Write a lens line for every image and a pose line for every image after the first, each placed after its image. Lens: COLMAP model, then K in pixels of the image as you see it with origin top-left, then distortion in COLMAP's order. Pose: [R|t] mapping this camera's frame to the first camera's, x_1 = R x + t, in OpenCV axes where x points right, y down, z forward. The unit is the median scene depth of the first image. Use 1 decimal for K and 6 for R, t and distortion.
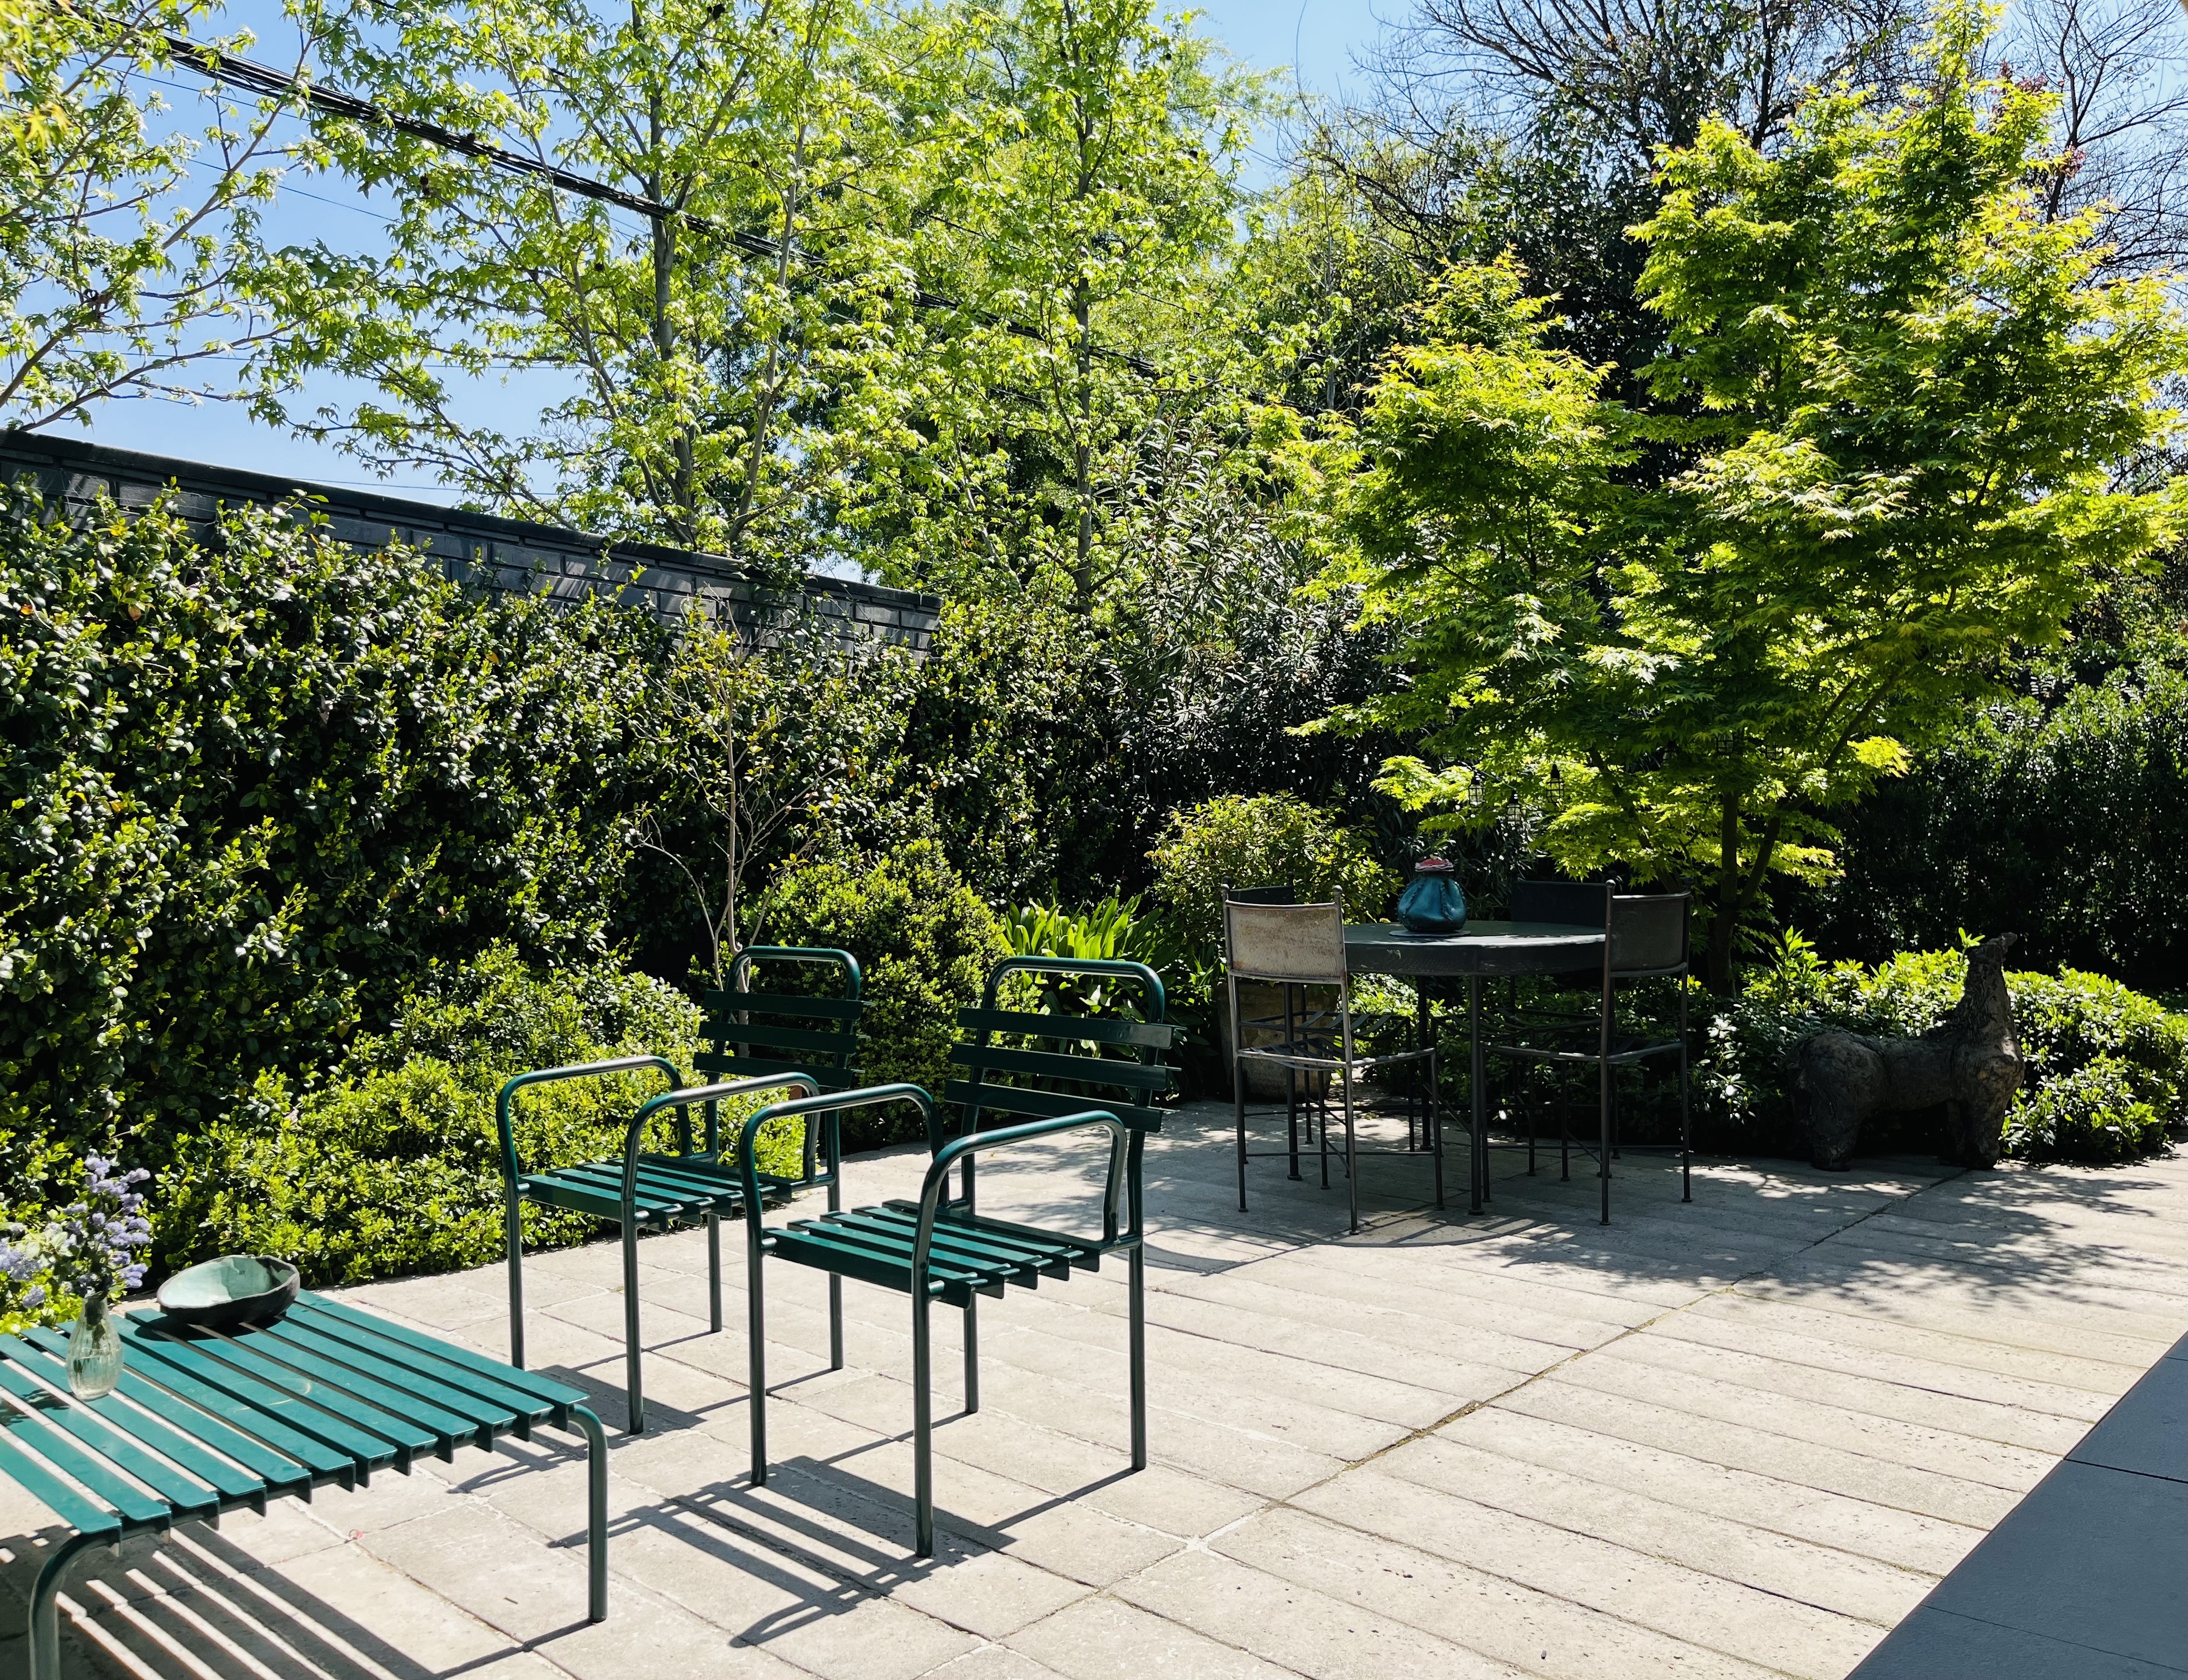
lens RADIAL K [[1702.8, 0, 1117.7], [0, 1702.8, 815.0], [0, 0, 1]] dist [0.054912, 0.001192]
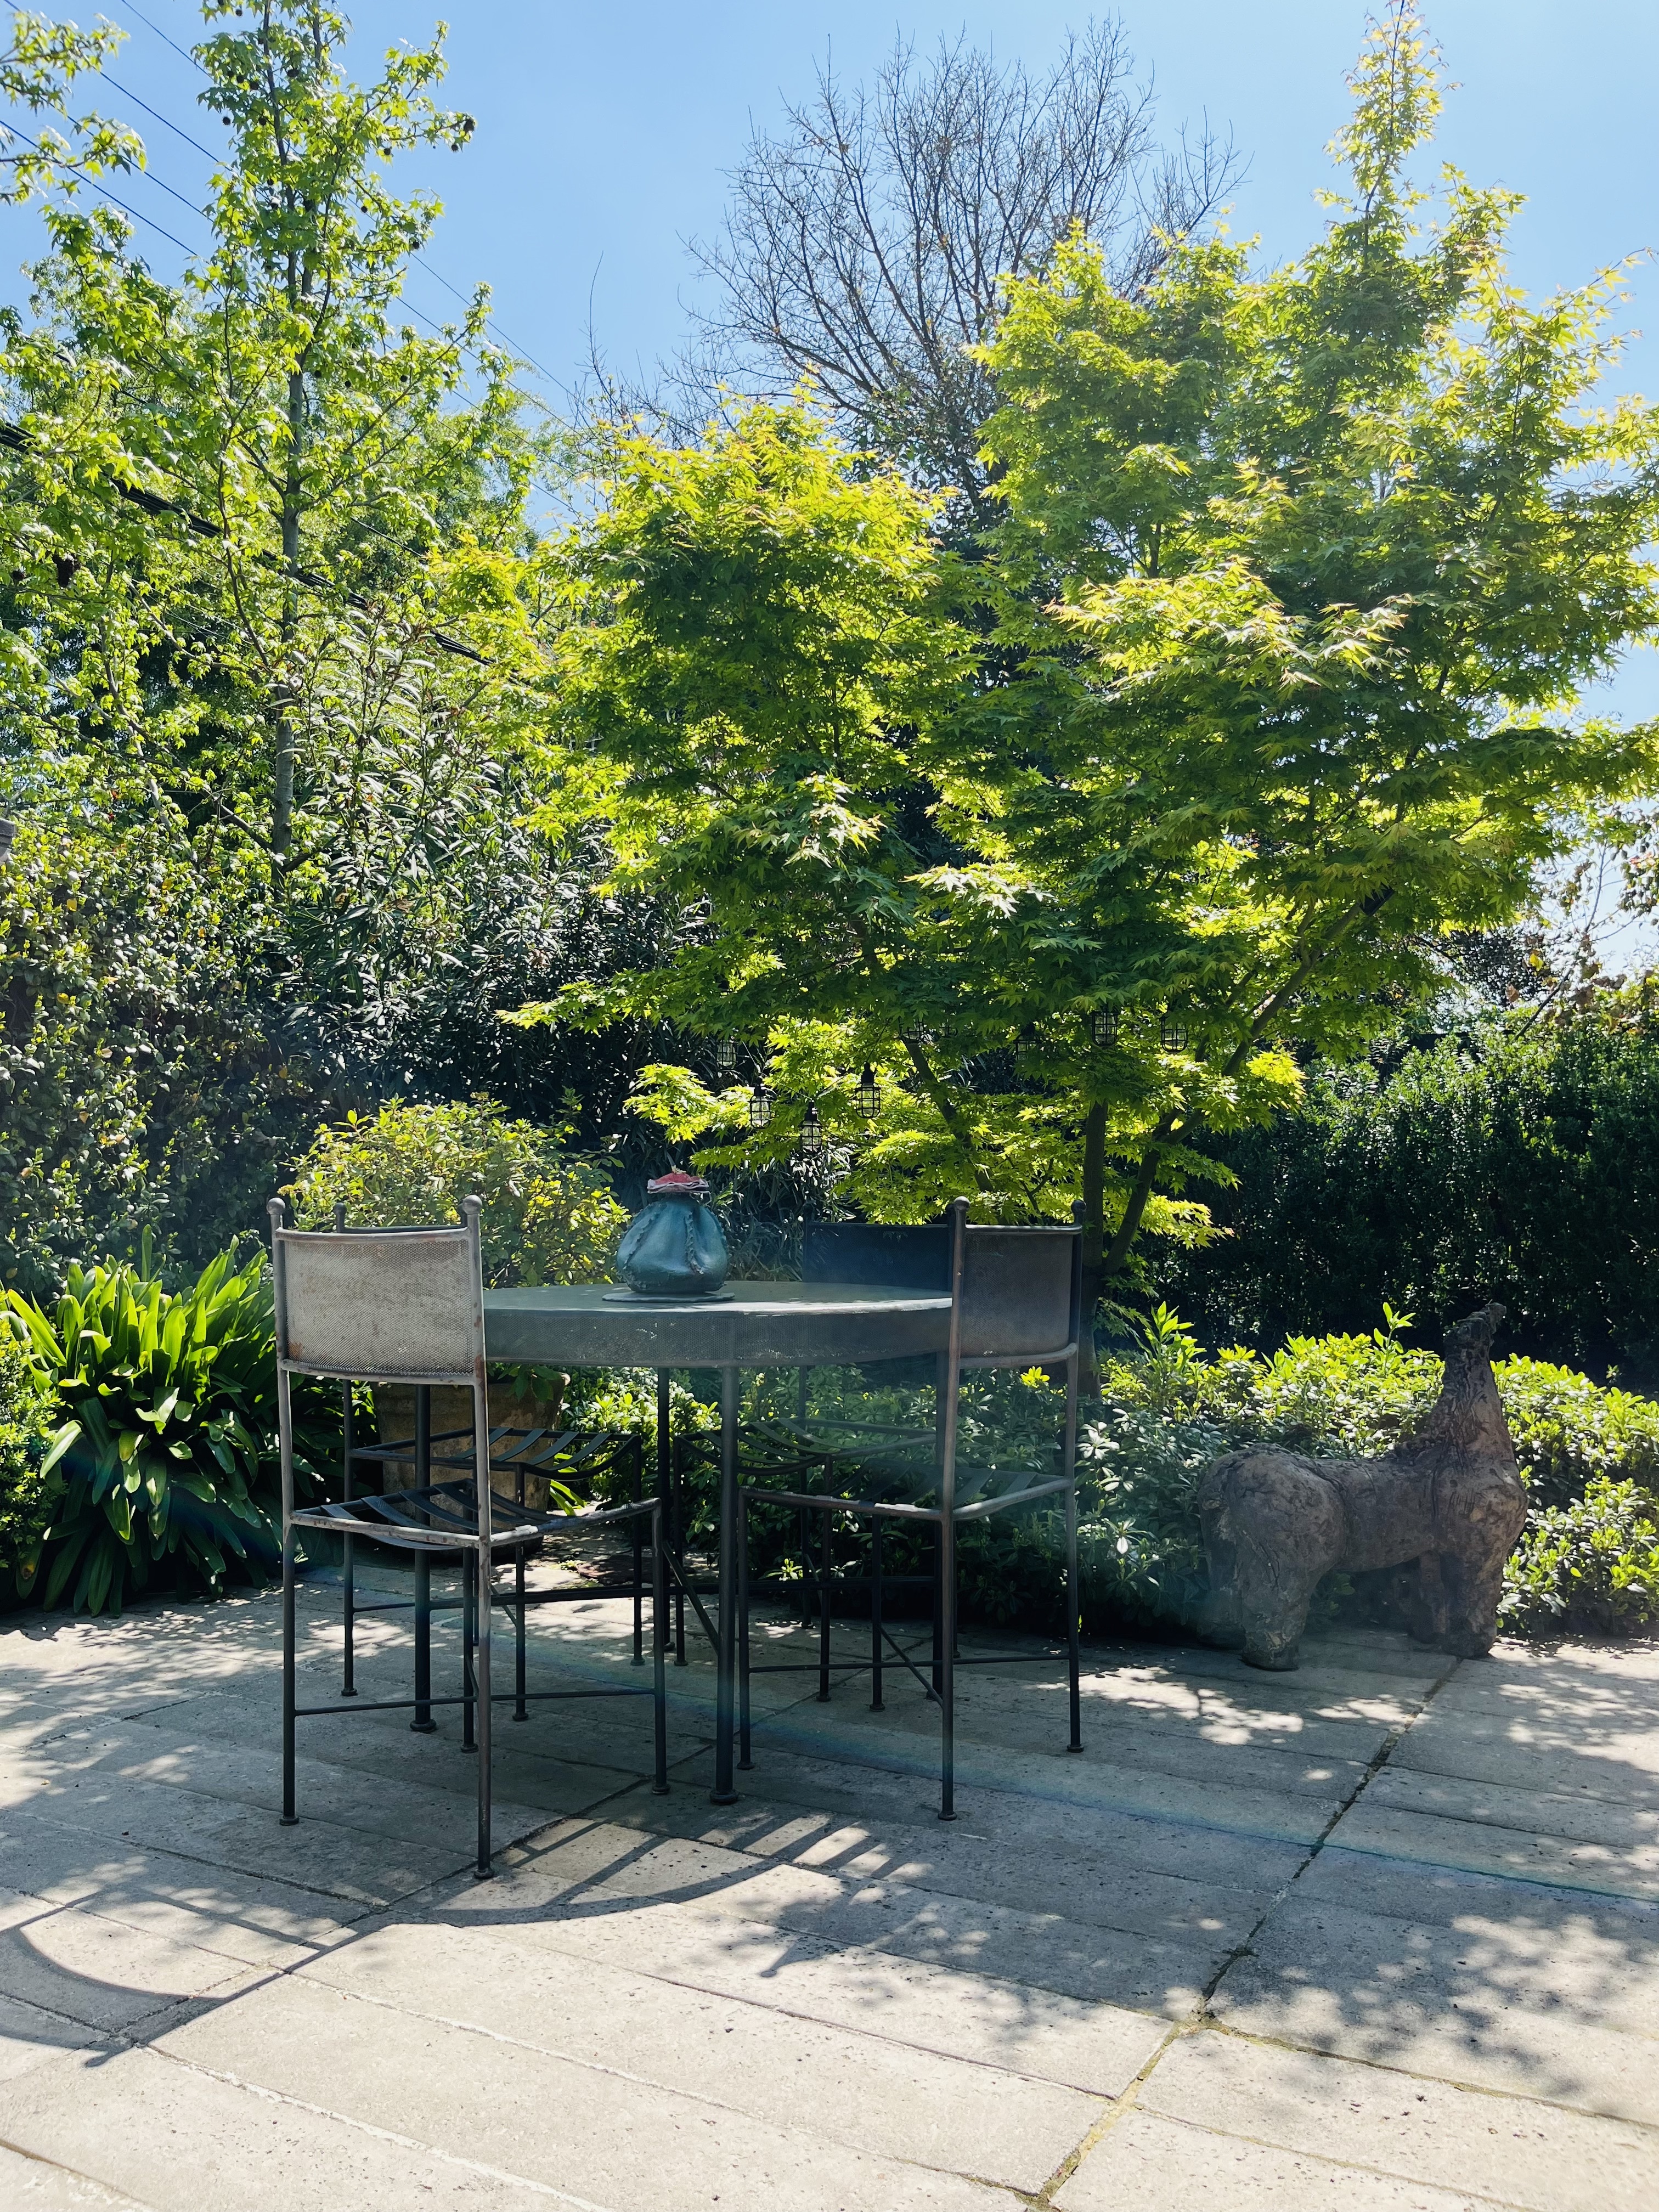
lens RADIAL K [[1703.2, 0, 775.6], [0, 1703.2, 1102.0], [0, 0, 1]] dist [0.049340, -0.004809]
pose [[0.978756, 0.032516, 0.202435, 0.084741], [-0.019093, 0.997509, -0.067913, 0.038149], [-0.204139, 0.062605, 0.976938, 0.359705]]
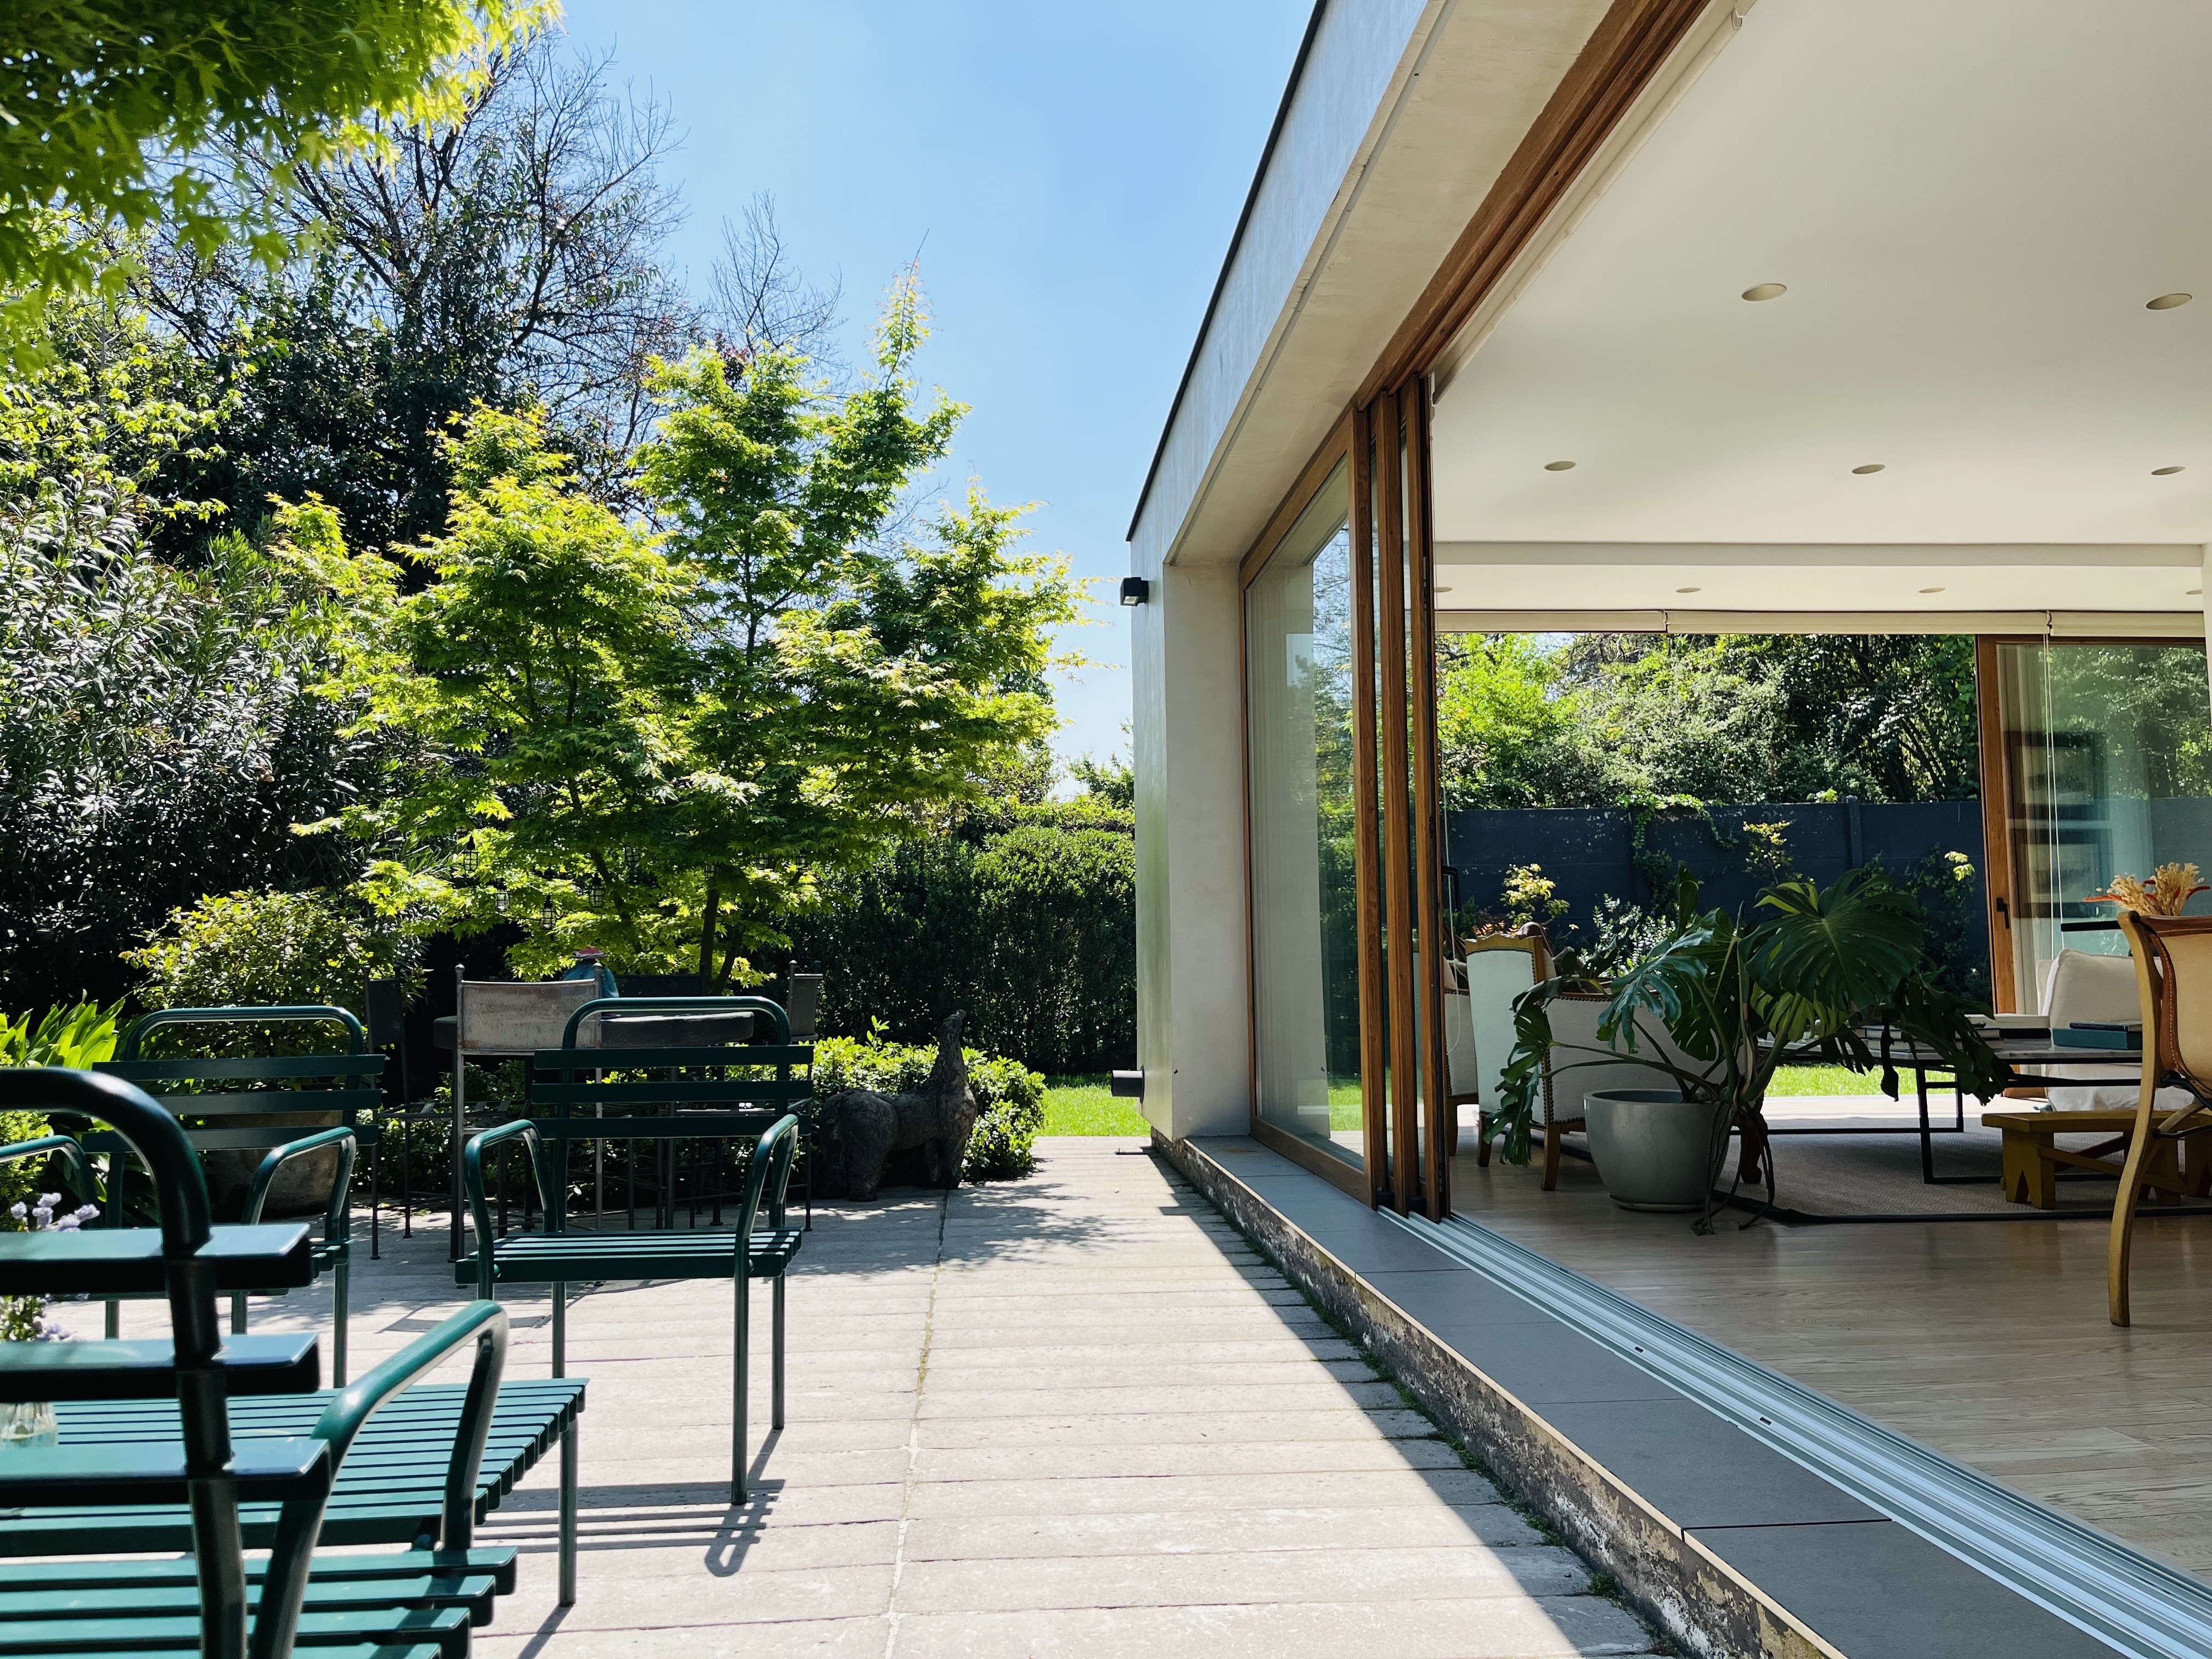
lens RADIAL K [[1690.1, 0, 1106.0], [0, 1690.1, 829.5], [0, 0, 1]] dist [0.039652, -0.004348]
pose [[0.681908, 0.067798, 0.728289, -0.357914], [-0.010636, 0.996509, -0.082808, 0.032870], [-0.731360, 0.048721, 0.680249, 0.012375]]
